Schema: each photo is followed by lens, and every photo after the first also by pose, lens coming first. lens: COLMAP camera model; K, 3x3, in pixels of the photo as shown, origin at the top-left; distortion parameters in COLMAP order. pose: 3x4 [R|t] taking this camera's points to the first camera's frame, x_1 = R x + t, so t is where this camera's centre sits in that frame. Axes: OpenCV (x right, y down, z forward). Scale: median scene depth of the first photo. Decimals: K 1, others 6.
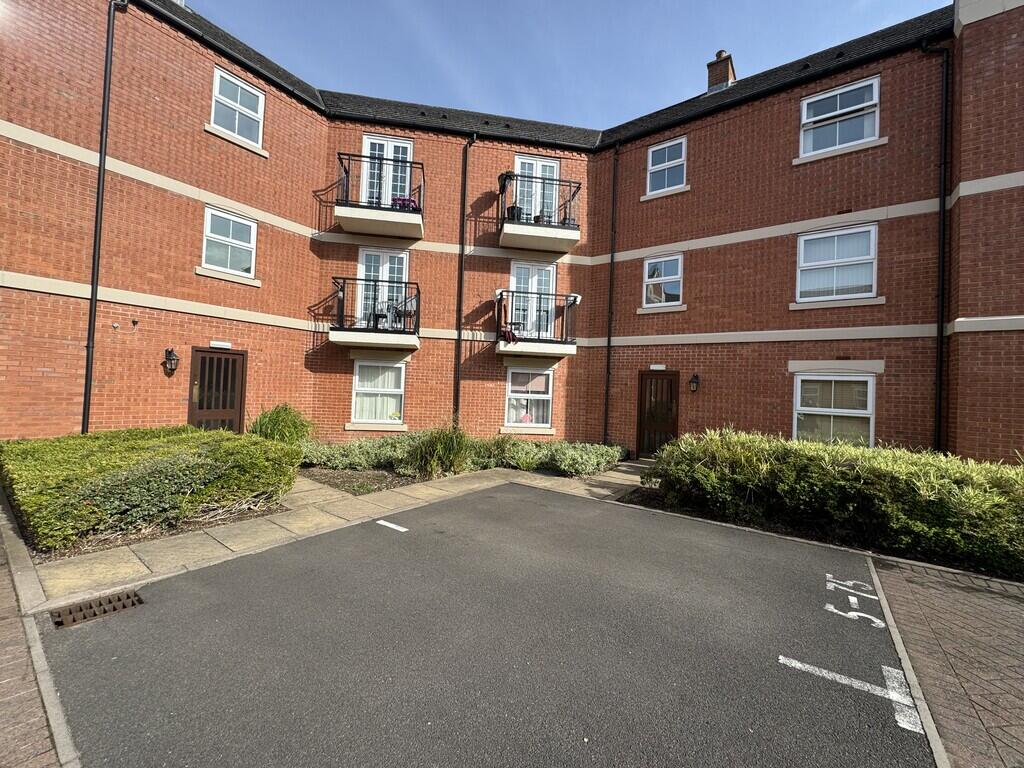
lens RADIAL K [[409.3, 0, 515.2], [0, 409.3, 383.1], [0, 0, 1]] dist [-0.001905, 0.000009]
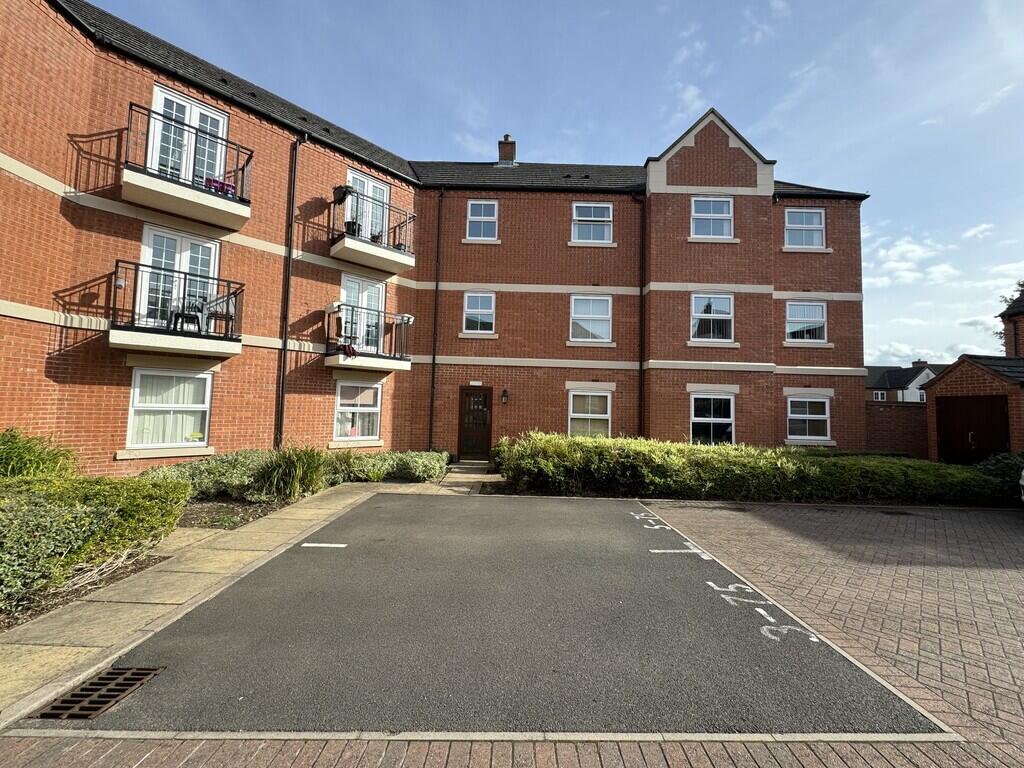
lens RADIAL K [[409.3, 0, 515.2], [0, 409.3, 383.1], [0, 0, 1]] dist [-0.001905, 0.000009]
pose [[0.810461, 0.015885, 0.585578, -0.262407], [-0.004797, 0.999779, -0.020482, -0.015288], [-0.585773, 0.013791, 0.810358, -0.046157]]
